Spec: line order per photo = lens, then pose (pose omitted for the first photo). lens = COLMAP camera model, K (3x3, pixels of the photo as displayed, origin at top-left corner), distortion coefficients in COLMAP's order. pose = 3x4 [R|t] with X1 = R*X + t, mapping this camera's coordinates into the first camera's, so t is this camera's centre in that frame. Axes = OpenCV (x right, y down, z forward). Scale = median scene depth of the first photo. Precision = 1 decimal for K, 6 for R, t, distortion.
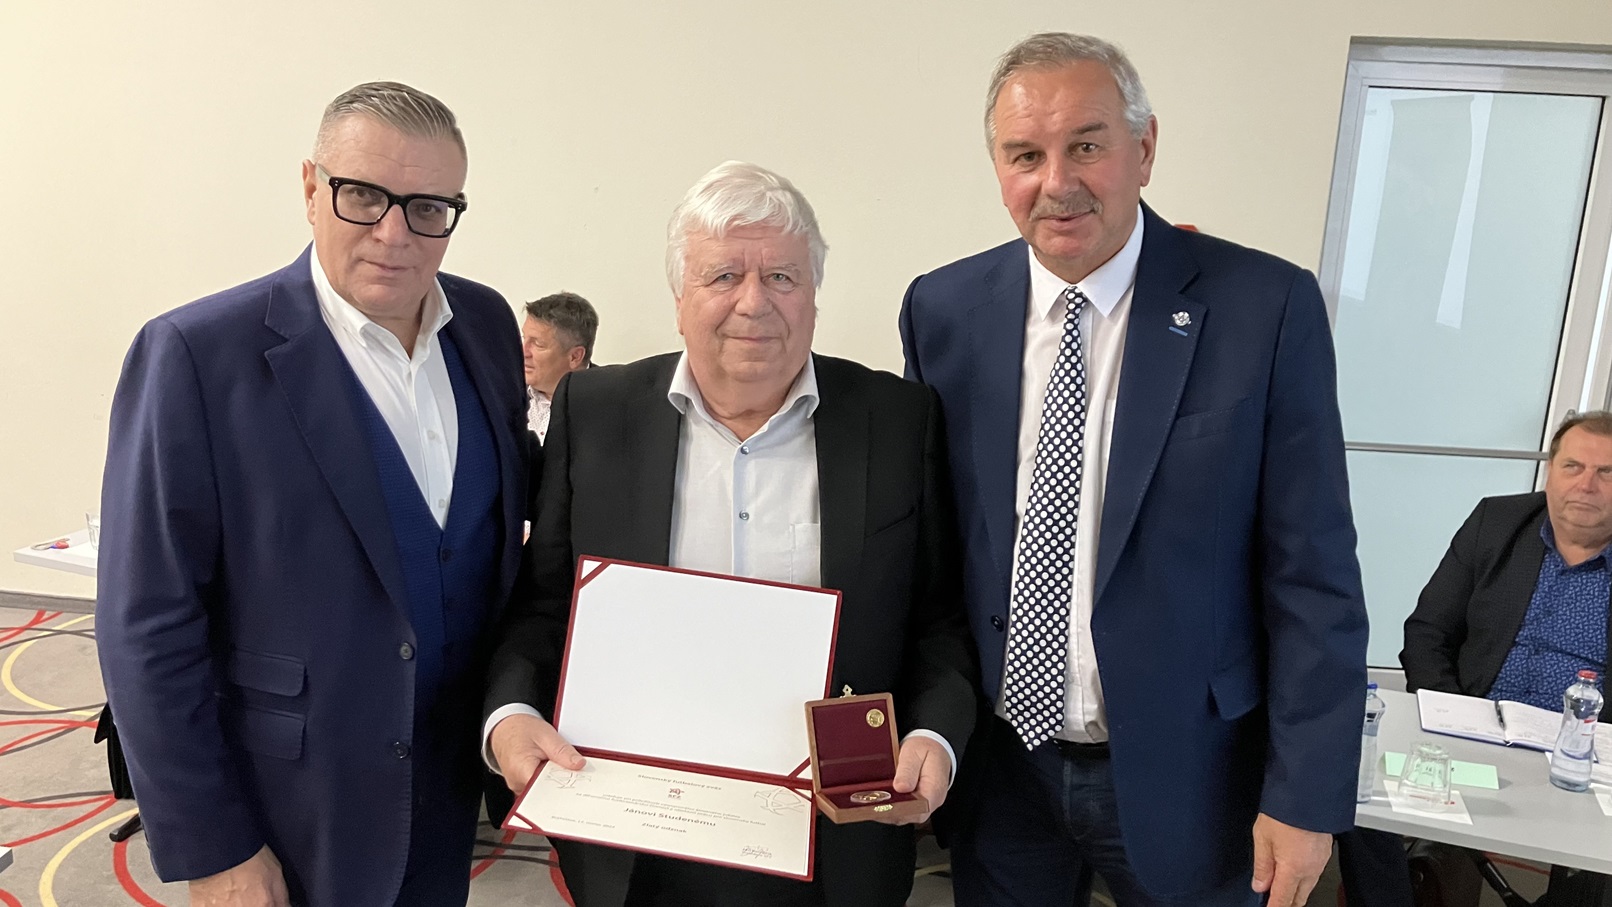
lens RADIAL K [[1279.5, 0, 809.2], [0, 1279.5, 445.1], [0, 0, 1]] dist [0.006860, 0.003418]
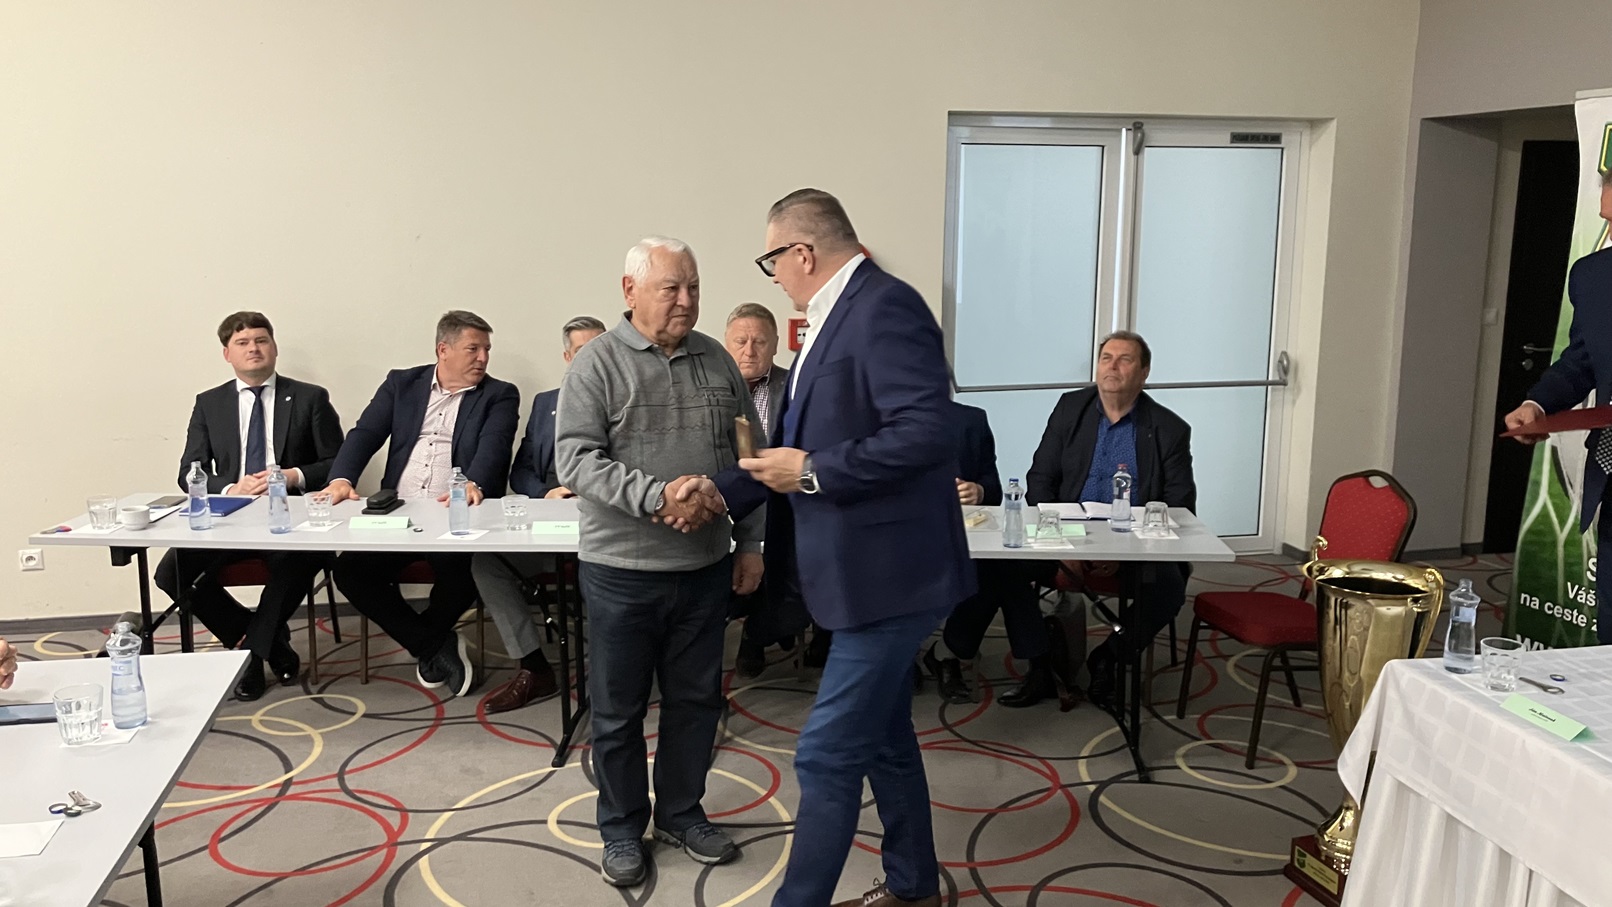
lens RADIAL K [[1279.5, 0, 809.2], [0, 1279.5, 445.1], [0, 0, 1]] dist [0.006860, 0.003418]
pose [[0.954774, -0.096350, 0.281287, -0.227601], [0.108608, 0.993682, -0.028278, 0.110434], [-0.276786, 0.057549, 0.959207, -0.435884]]
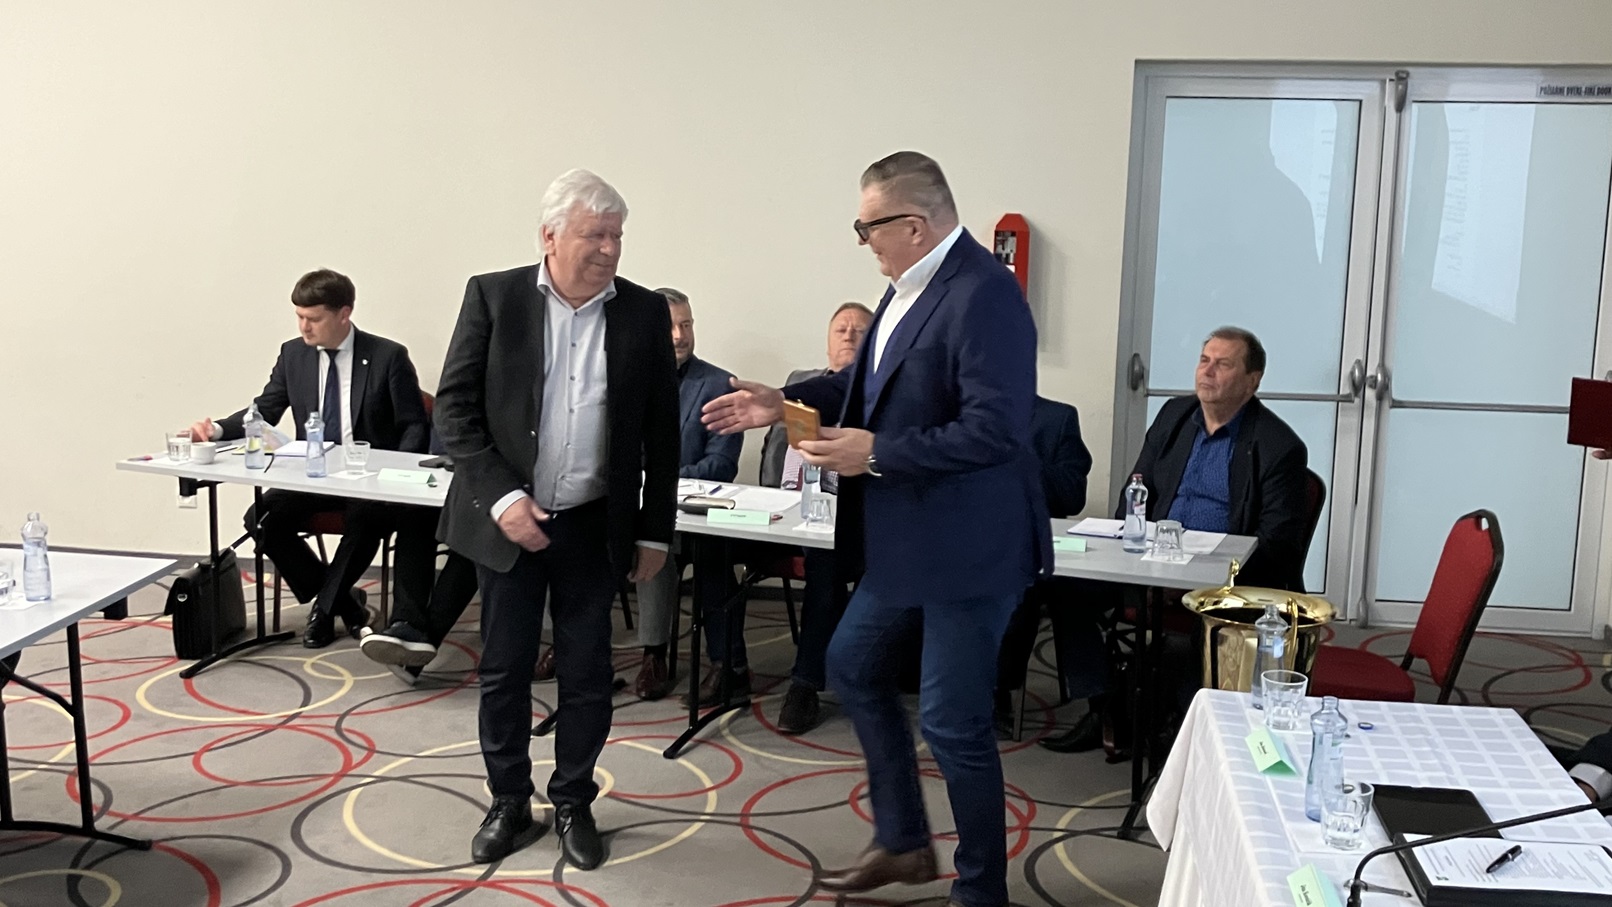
lens RADIAL K [[1667.1, 0, 806.0], [0, 1667.1, 453.5], [0, 0, 1]] dist [0.014071, -0.000318]
pose [[0.998714, -0.020332, -0.046437, 0.209362], [0.017672, 0.998218, -0.056994, 0.186850], [0.047513, 0.056100, 0.997294, -0.763422]]
